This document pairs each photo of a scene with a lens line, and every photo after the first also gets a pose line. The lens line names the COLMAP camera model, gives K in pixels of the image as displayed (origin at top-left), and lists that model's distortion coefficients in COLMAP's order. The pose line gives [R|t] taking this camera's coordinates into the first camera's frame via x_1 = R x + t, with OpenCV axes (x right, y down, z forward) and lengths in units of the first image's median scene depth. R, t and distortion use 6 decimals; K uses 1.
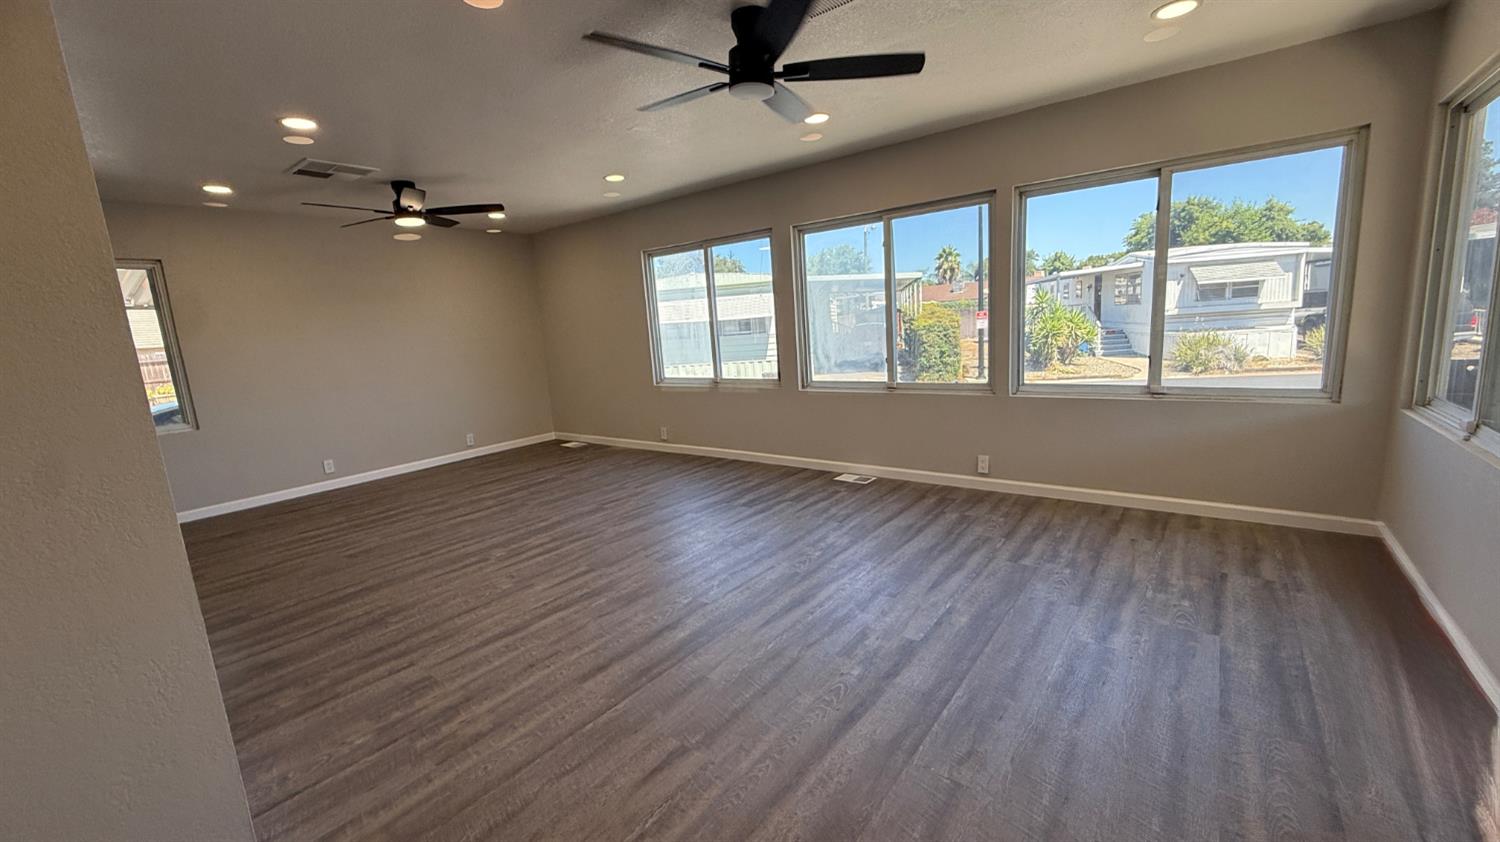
lens RADIAL K [[598.8, 0, 749.9], [0, 598.8, 423.7], [0, 0, 1]] dist [-0.000093, -0.000120]
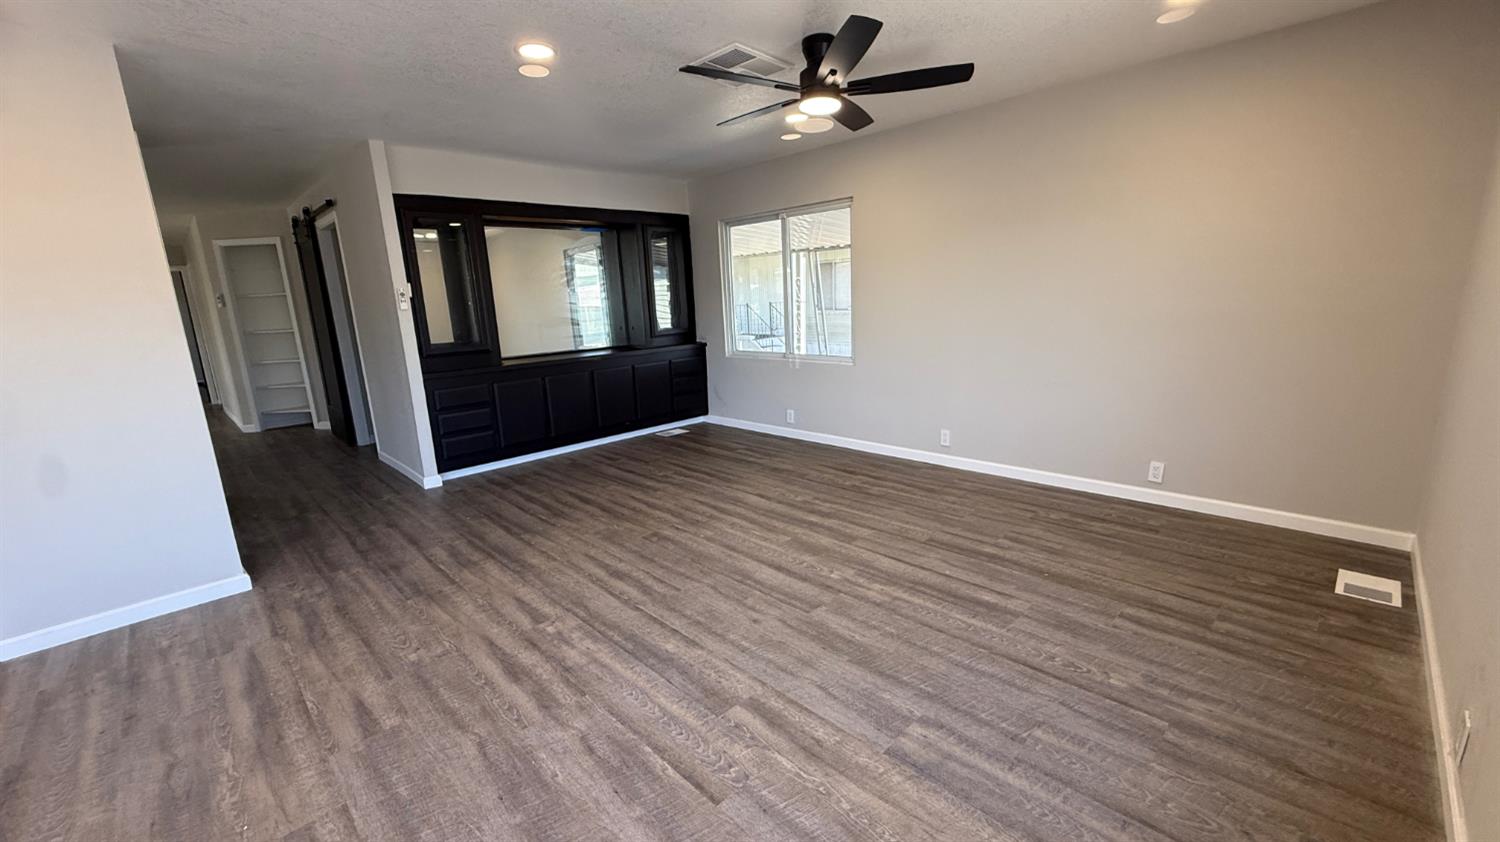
lens RADIAL K [[598.8, 0, 749.0], [0, 598.8, 420.6], [0, 0, 1]] dist [-0.000093, -0.000120]
pose [[-0.134093, 0.277147, -0.951425, 0.145358], [-0.114642, 0.949311, 0.292688, -0.236100], [0.984315, 0.148321, -0.095523, 1.215450]]
